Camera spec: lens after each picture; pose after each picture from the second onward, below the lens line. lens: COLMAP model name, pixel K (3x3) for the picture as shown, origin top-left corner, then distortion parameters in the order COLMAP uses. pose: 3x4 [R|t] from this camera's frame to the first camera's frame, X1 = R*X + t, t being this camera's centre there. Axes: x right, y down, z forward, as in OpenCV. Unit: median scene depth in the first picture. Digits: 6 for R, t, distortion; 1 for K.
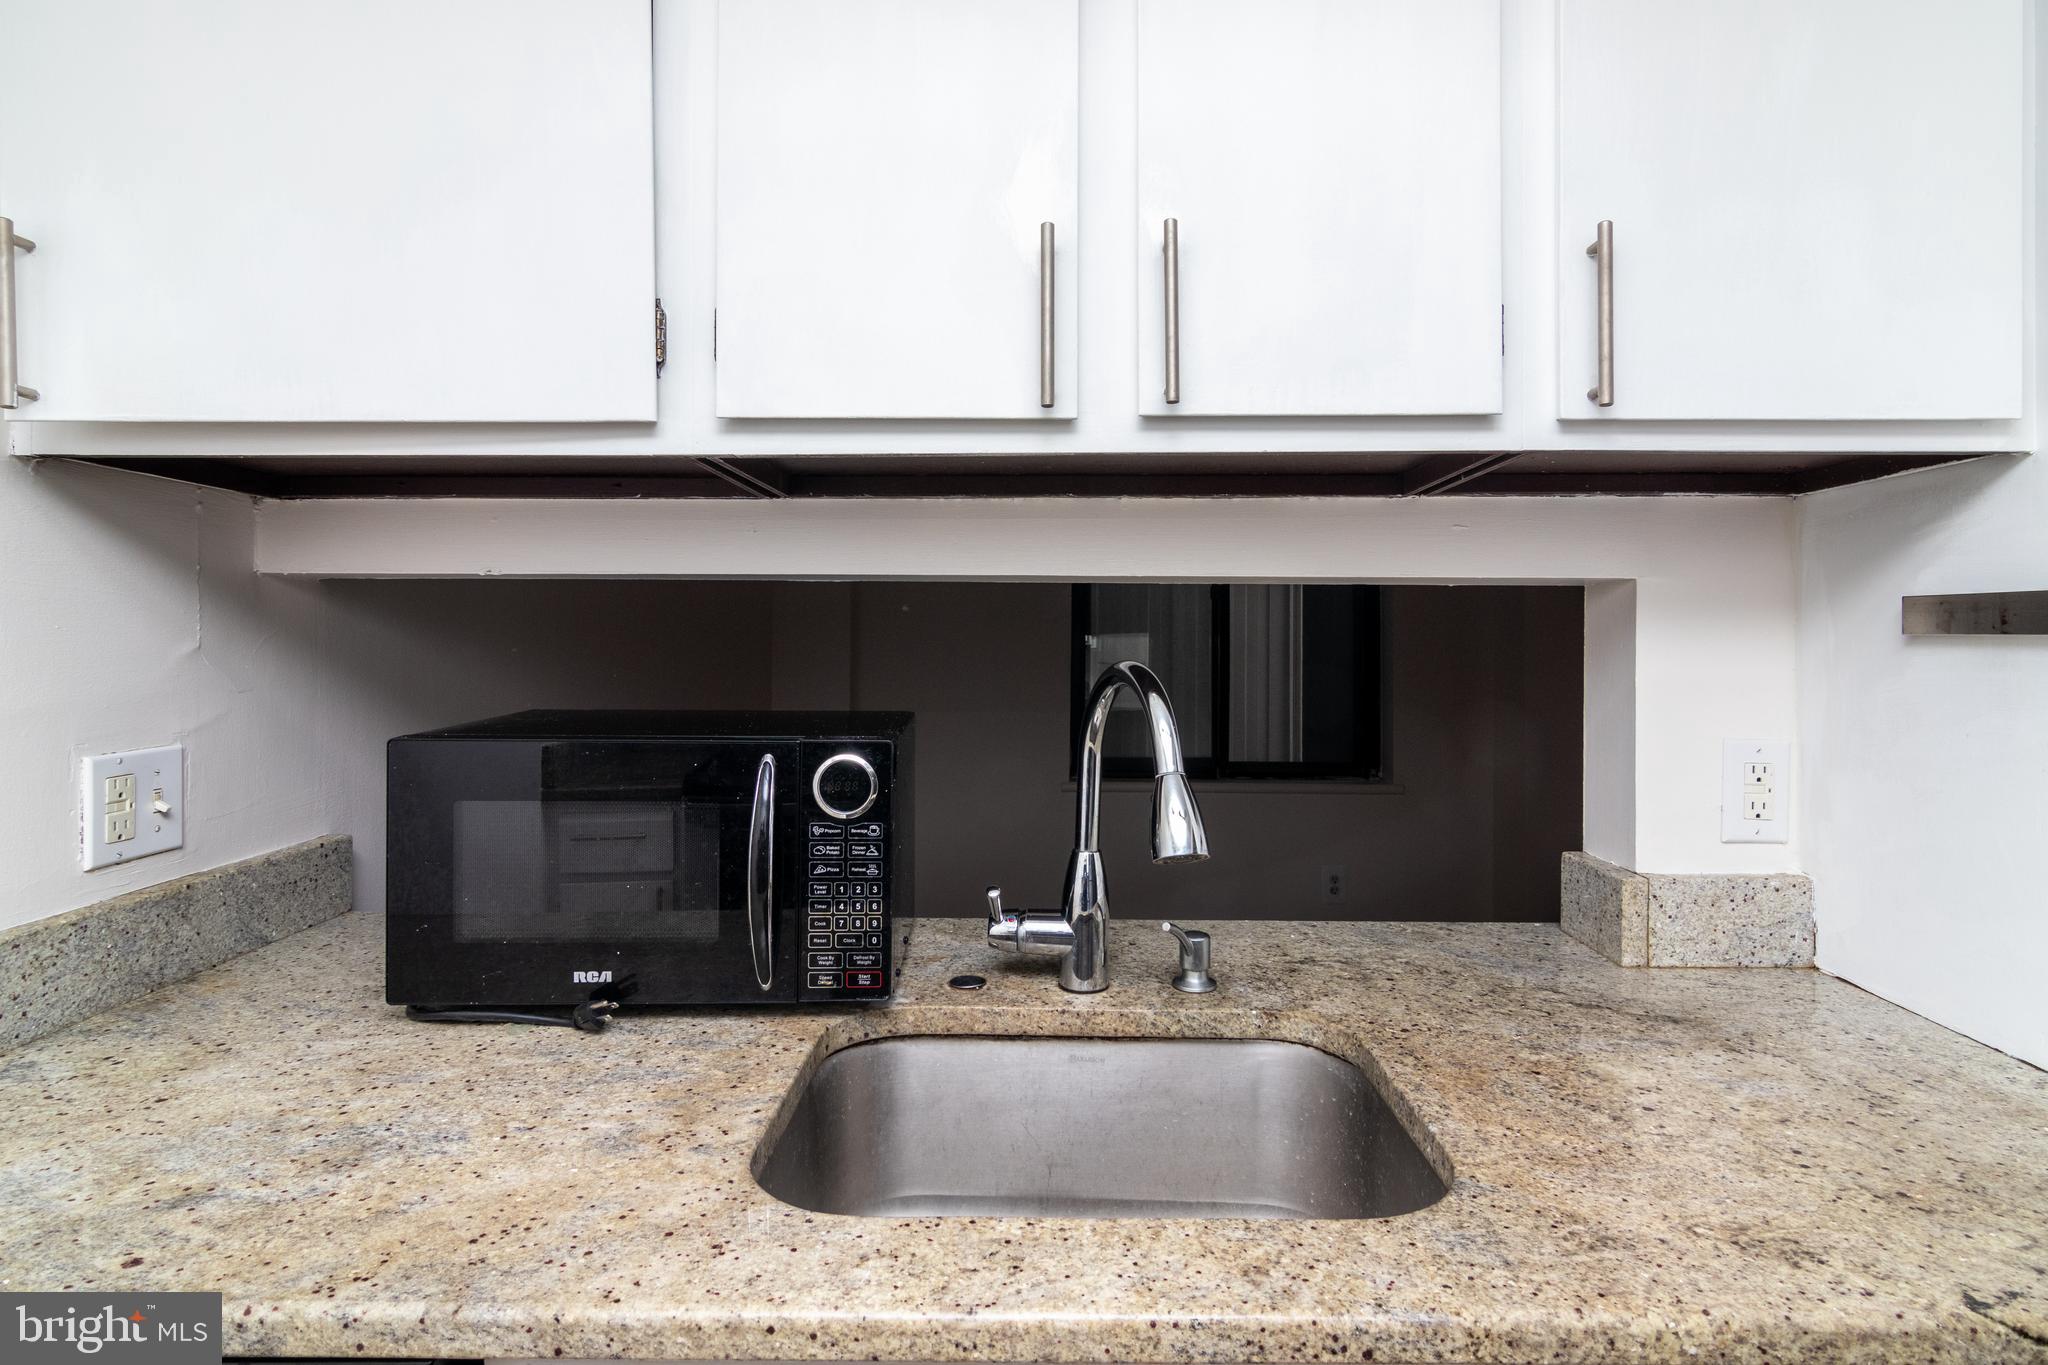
lens RADIAL K [[1063.2, 0, 1026.1], [0, 1063.2, 614.8], [0, 0, 1]] dist [-0.001475, 0.001141]
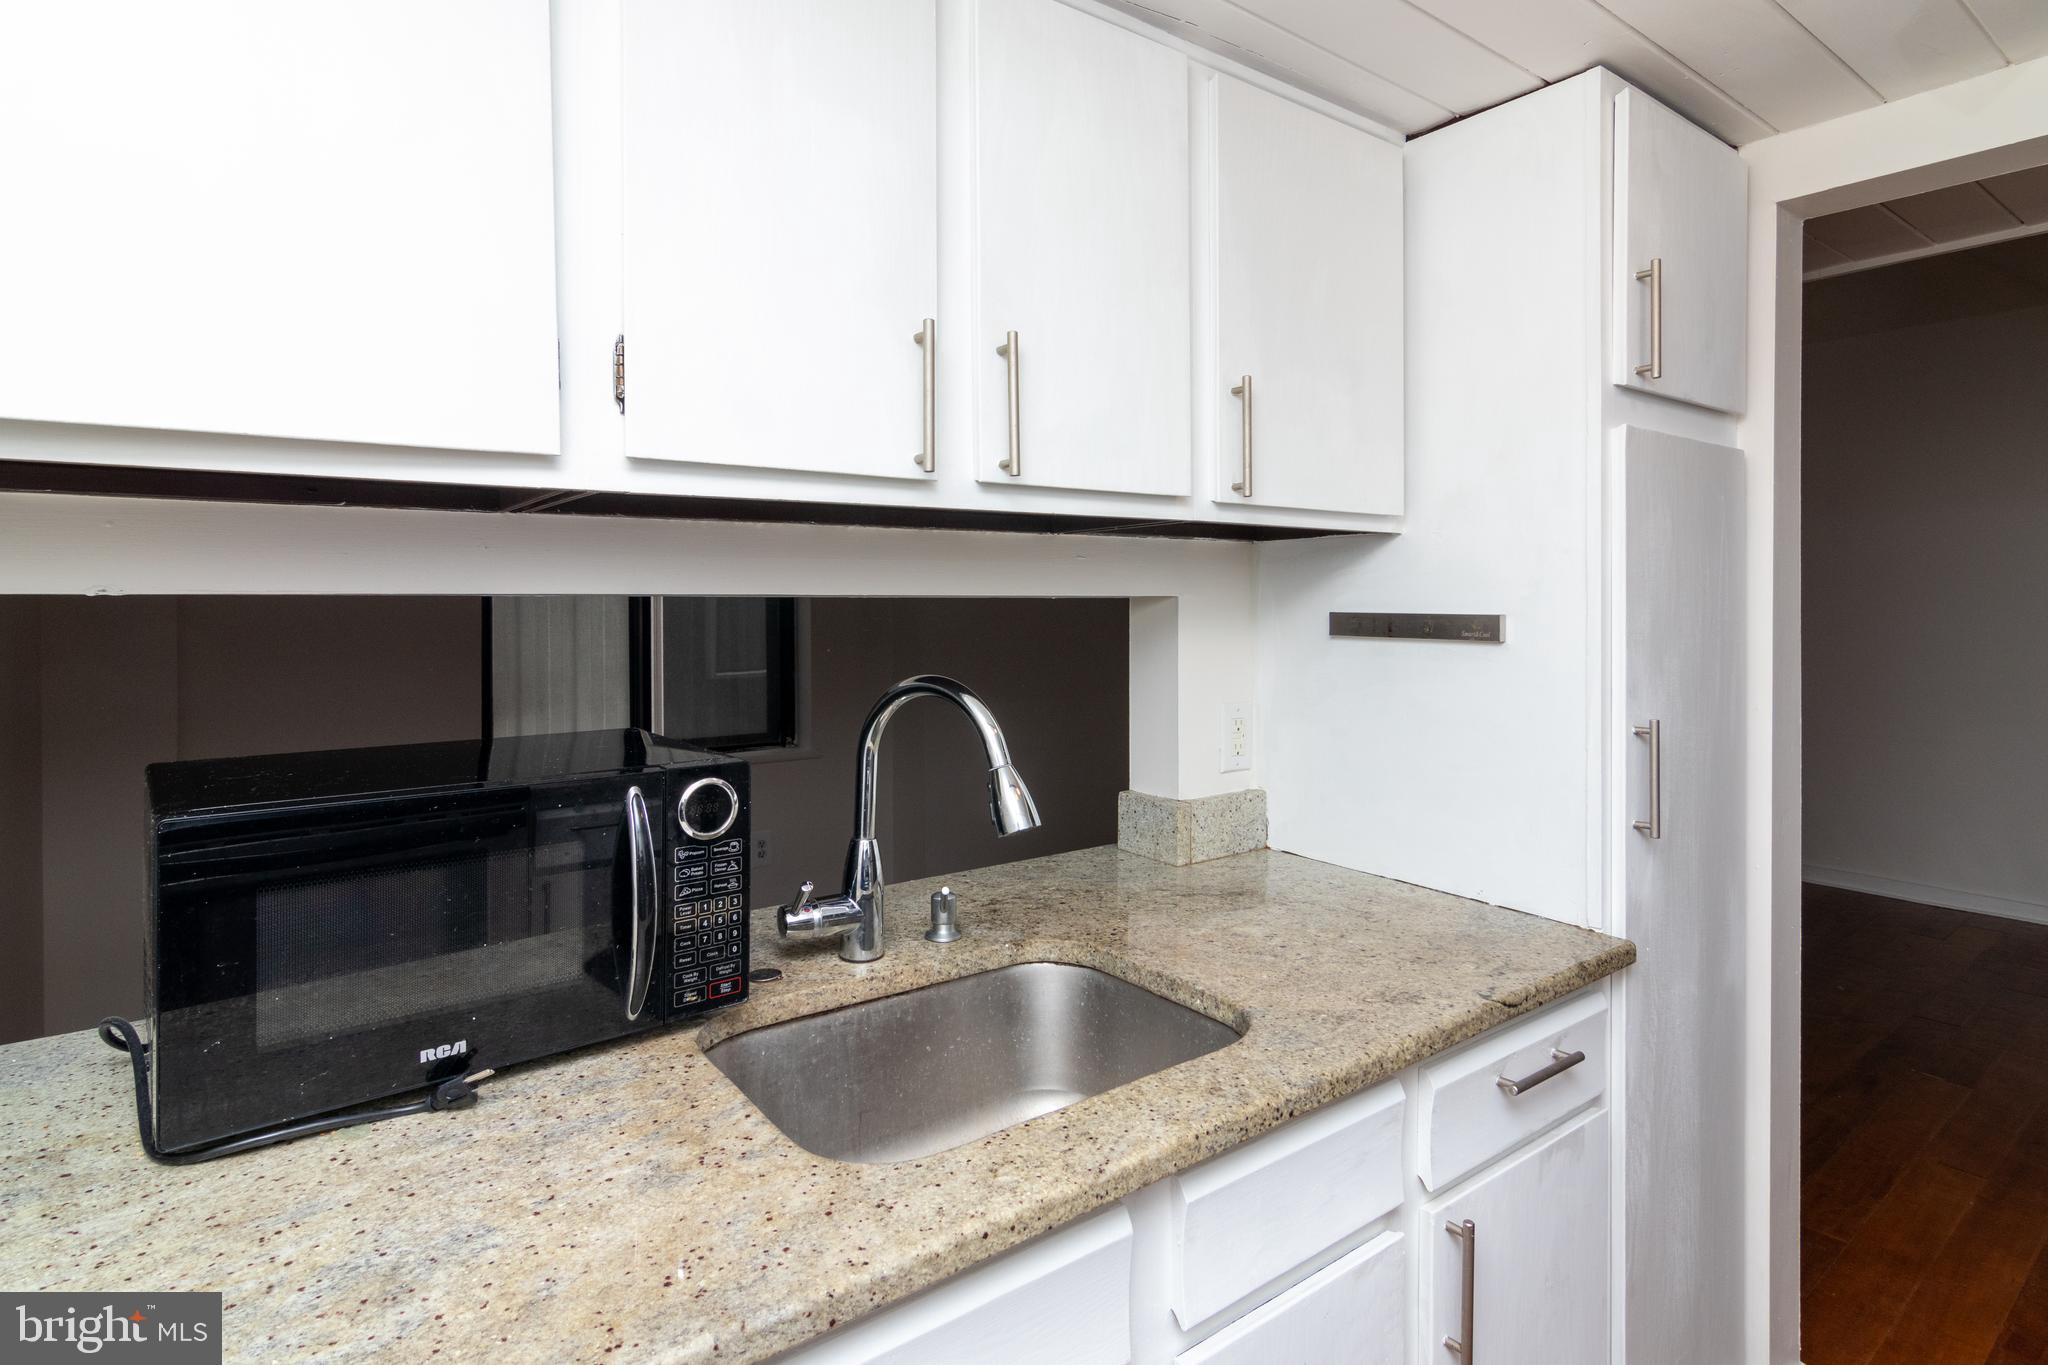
lens RADIAL K [[1052.5, 0, 1028.8], [0, 1052.5, 592.1], [0, 0, 1]] dist [-0.001514, 0.000945]
pose [[0.799103, -0.001938, 0.601191, -0.543745], [-0.005008, 0.999939, 0.009880, -0.064850], [-0.601173, -0.010906, 0.799045, -0.019713]]
